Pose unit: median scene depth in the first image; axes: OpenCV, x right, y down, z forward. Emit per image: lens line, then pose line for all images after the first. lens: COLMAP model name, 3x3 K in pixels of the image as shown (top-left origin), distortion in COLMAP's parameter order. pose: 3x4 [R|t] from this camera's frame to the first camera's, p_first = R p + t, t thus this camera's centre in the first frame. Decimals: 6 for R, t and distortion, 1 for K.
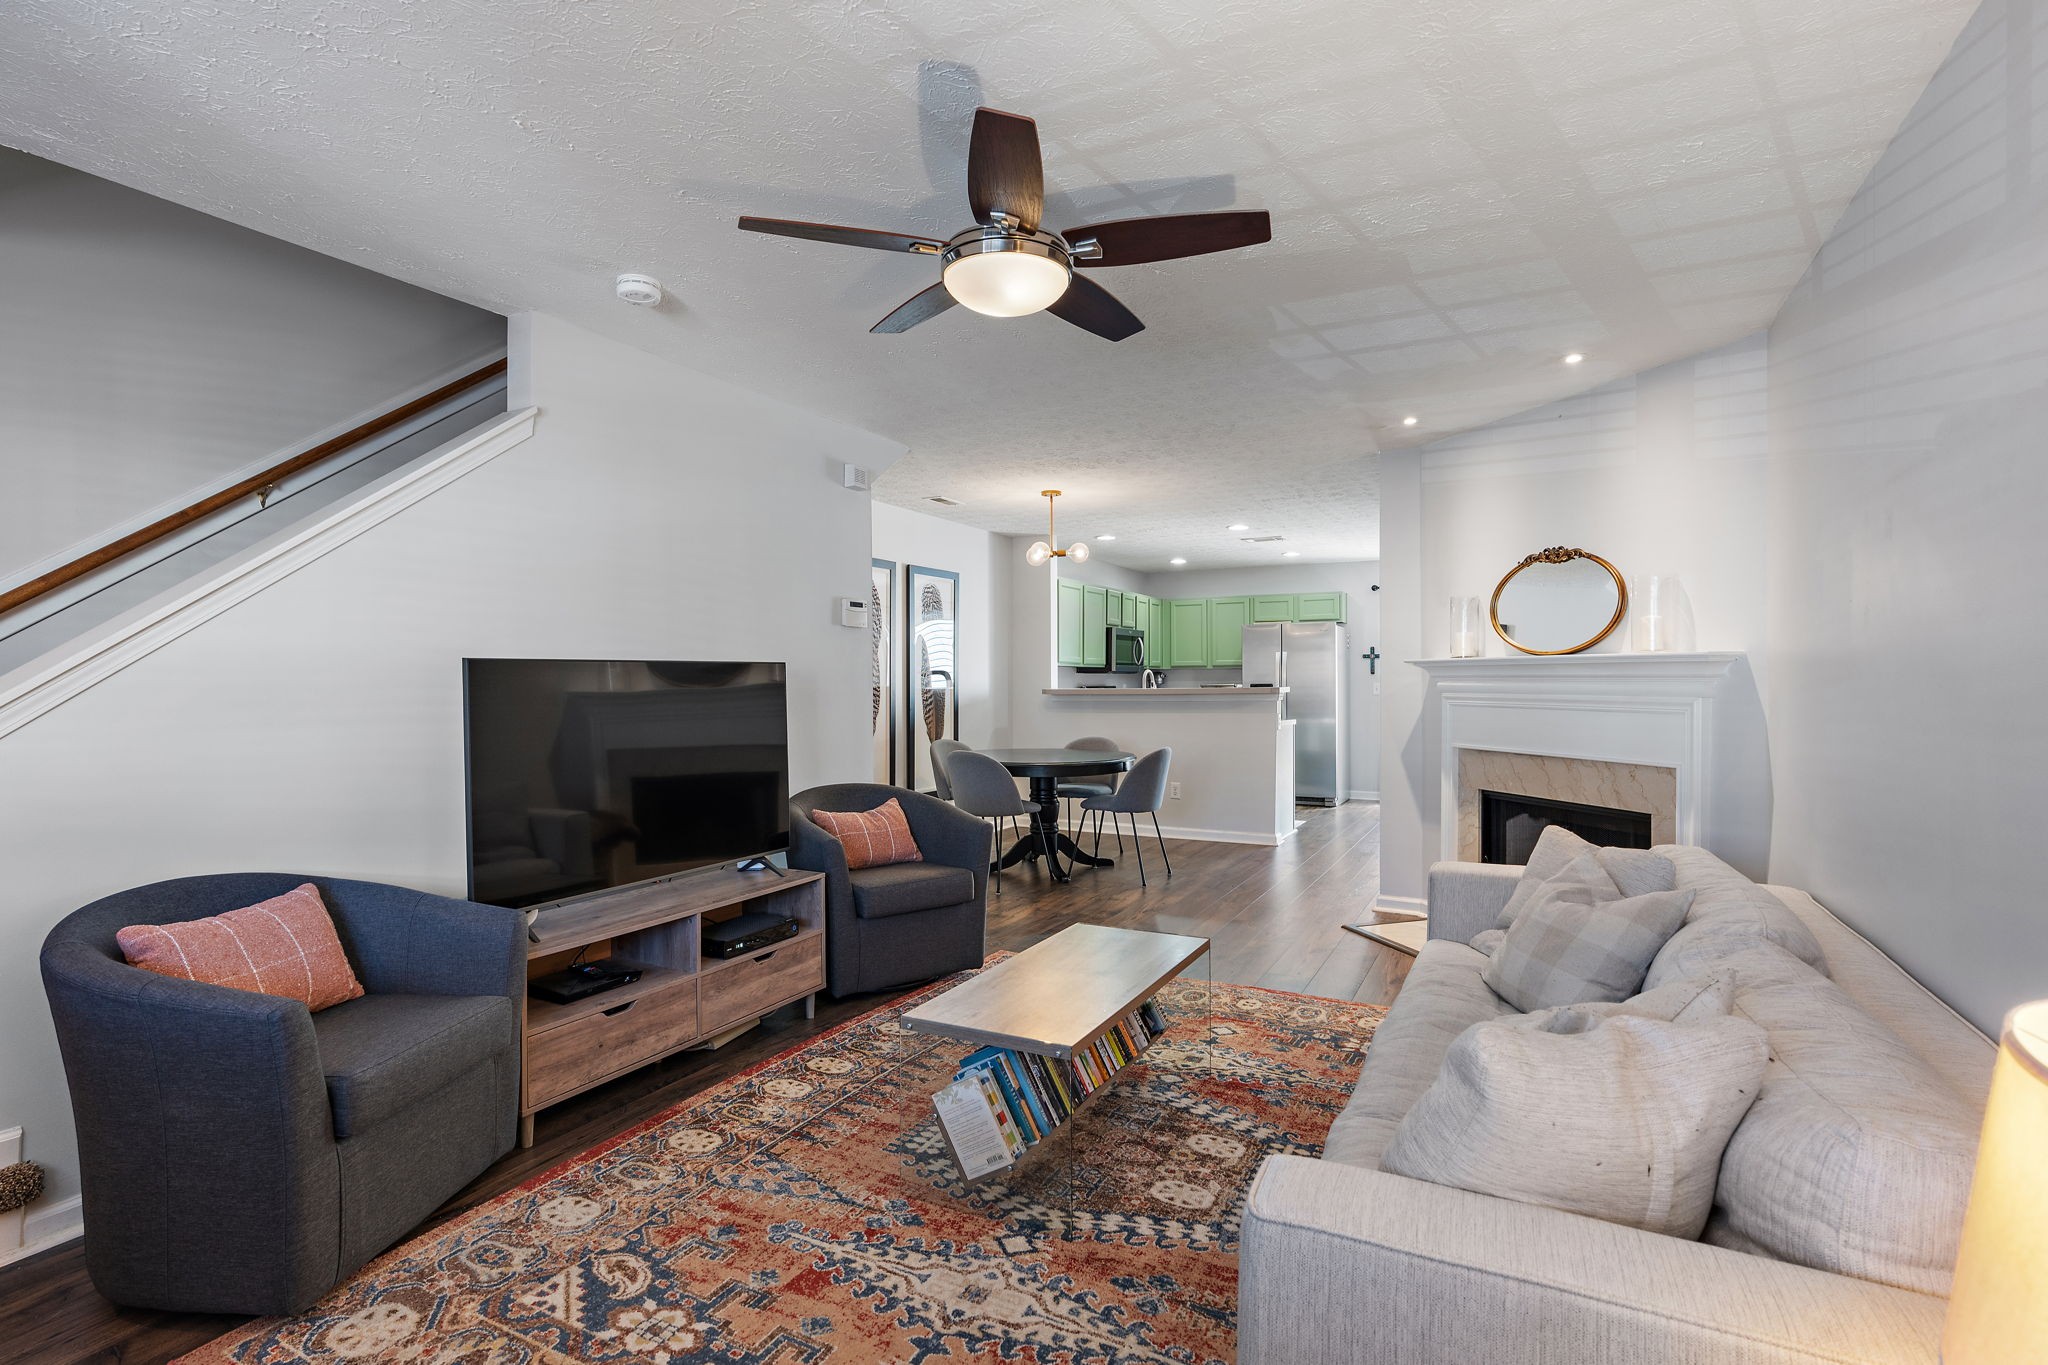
lens RADIAL K [[972.7, 0, 1033.2], [0, 972.7, 684.1], [0, 0, 1]] dist [-0.005569, 0.000085]
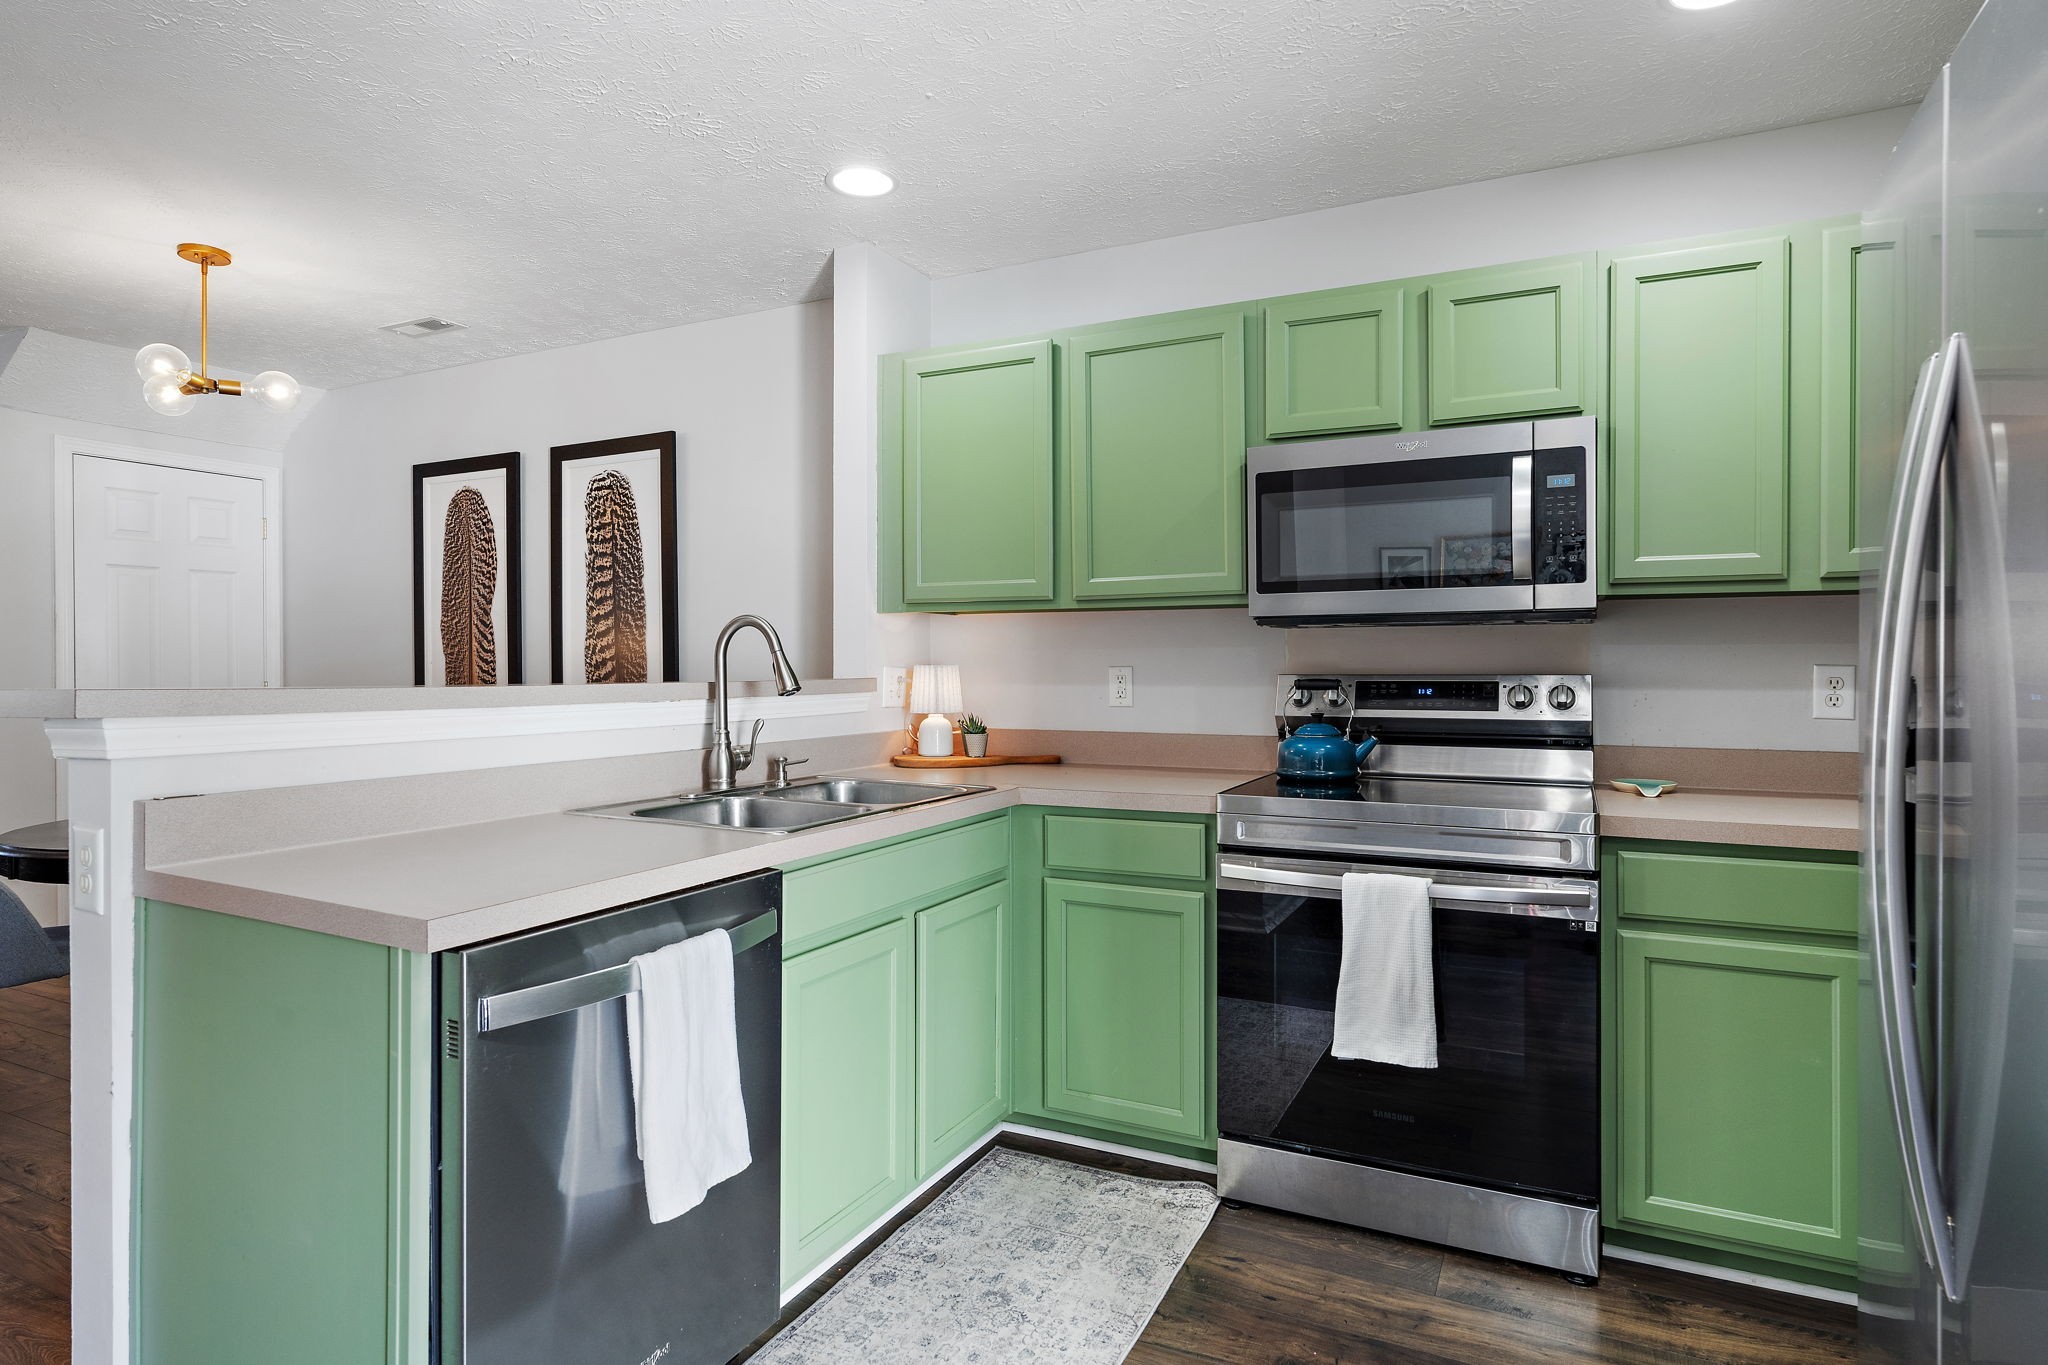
lens RADIAL K [[1109.7, 0, 1018.3], [0, 1109.7, 674.9], [0, 0, 1]] dist [-0.000679, 0.001414]
pose [[0.014395, 0.009961, -0.999847, 1.182193], [-0.004223, 0.999942, 0.009901, -0.003571], [0.999887, 0.004080, 0.014436, 2.929056]]
